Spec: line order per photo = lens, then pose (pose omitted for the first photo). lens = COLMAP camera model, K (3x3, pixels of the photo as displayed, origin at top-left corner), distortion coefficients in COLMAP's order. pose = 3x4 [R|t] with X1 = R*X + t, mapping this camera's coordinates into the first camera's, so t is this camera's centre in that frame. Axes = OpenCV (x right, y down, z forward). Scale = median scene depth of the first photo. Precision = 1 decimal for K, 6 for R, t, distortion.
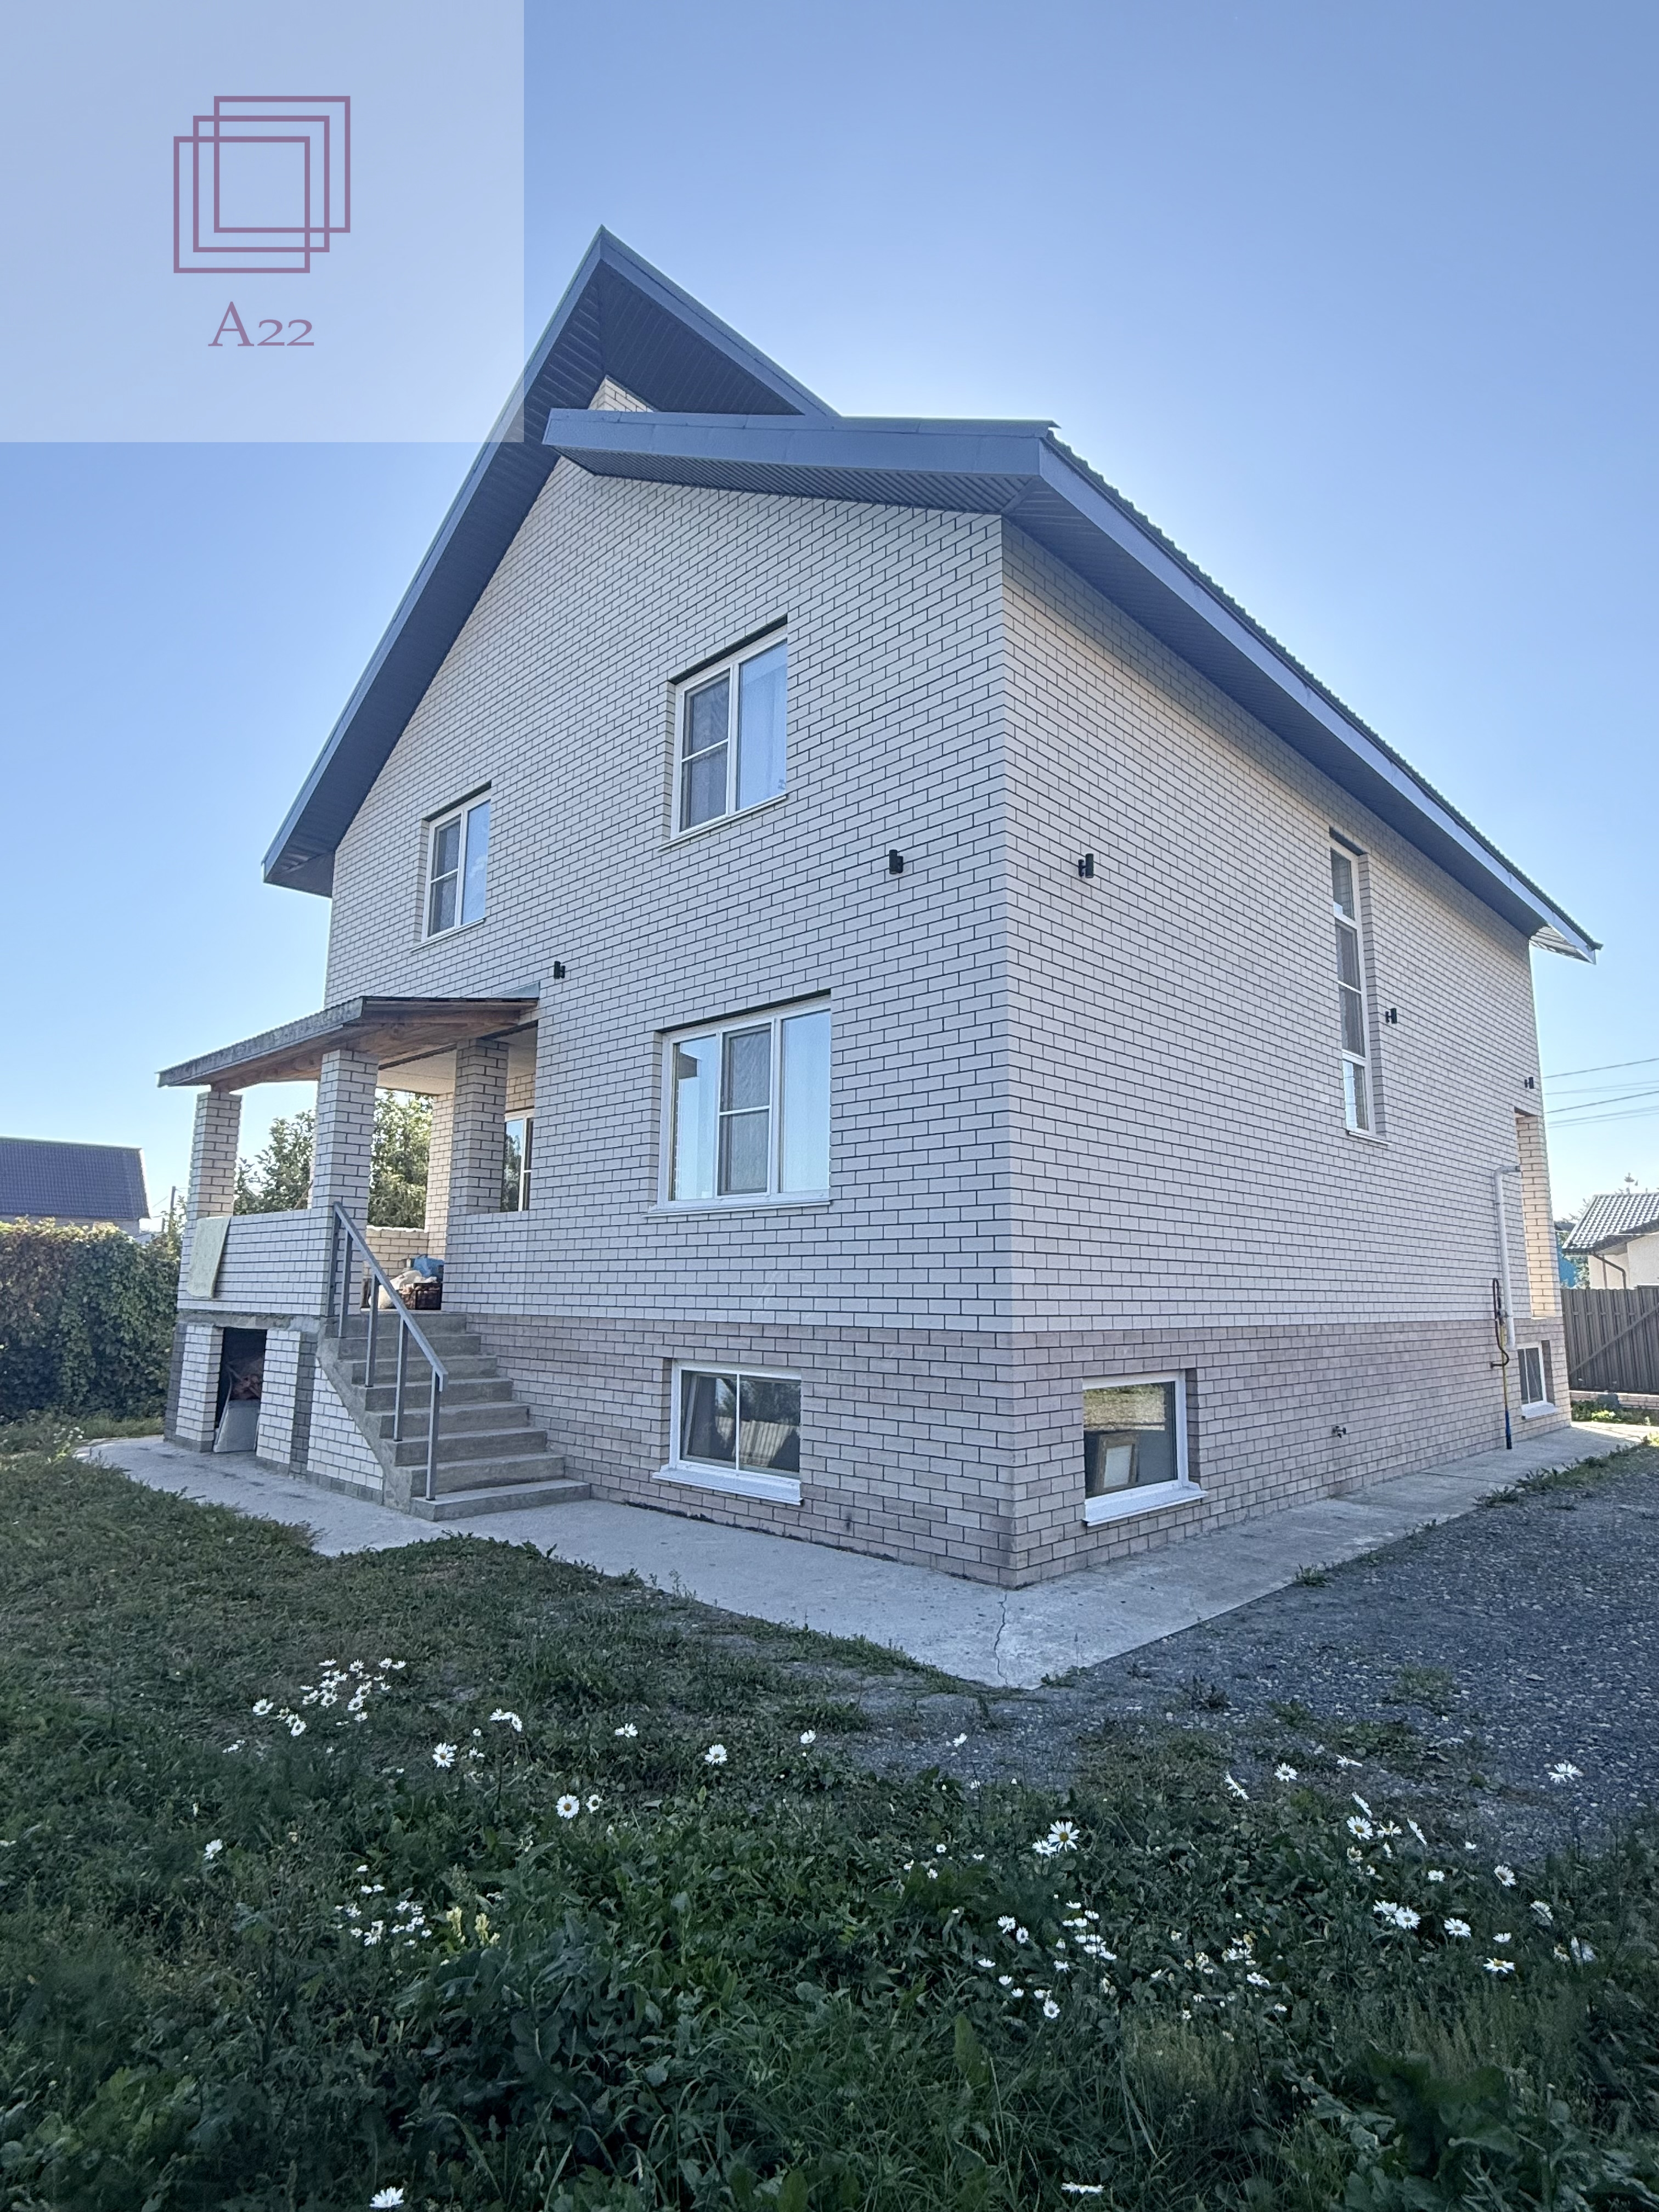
lens RADIAL K [[1177.2, 0, 833.4], [0, 1177.2, 1115.6], [0, 0, 1]] dist [-0.000055, -0.000316]
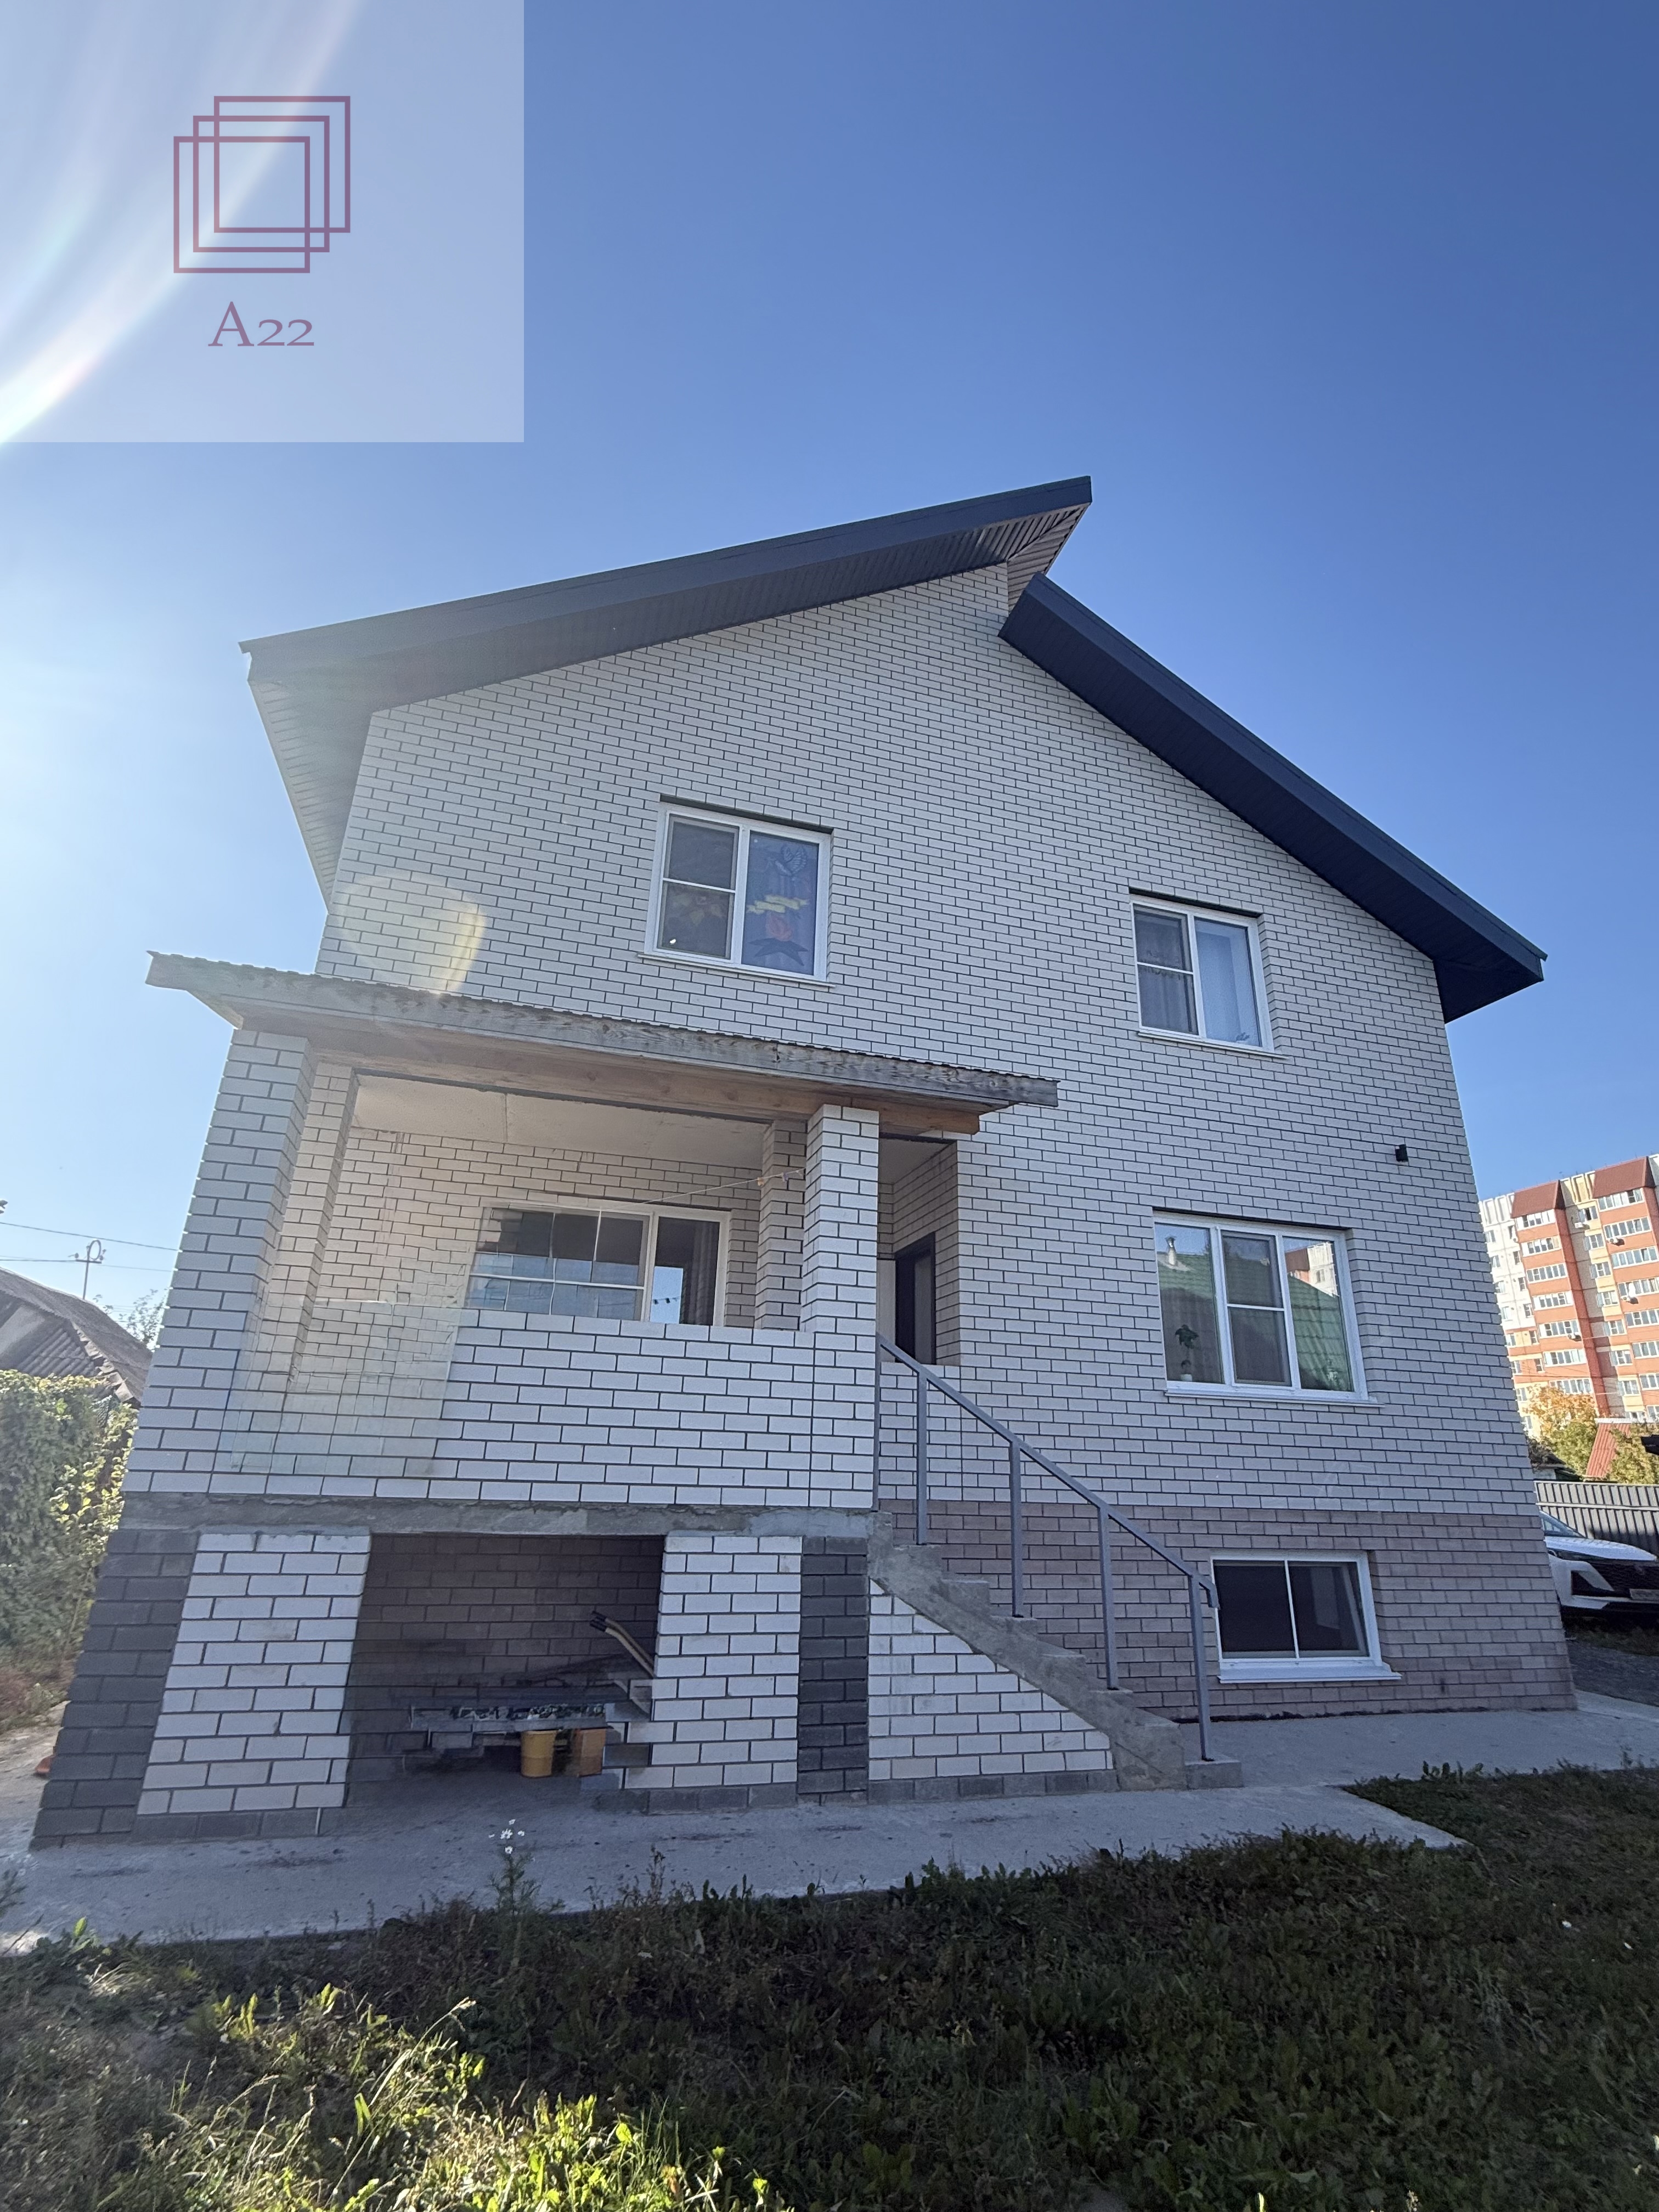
lens RADIAL K [[1029.4, 0, 828.7], [0, 1029.4, 1092.8], [0, 0, 1]] dist [0.003275, 0.000741]
pose [[0.490426, 0.301310, 0.817738, -1.183237], [-0.157706, 0.953521, -0.256760, 0.121196], [-0.857095, -0.003041, 0.515150, 0.879223]]
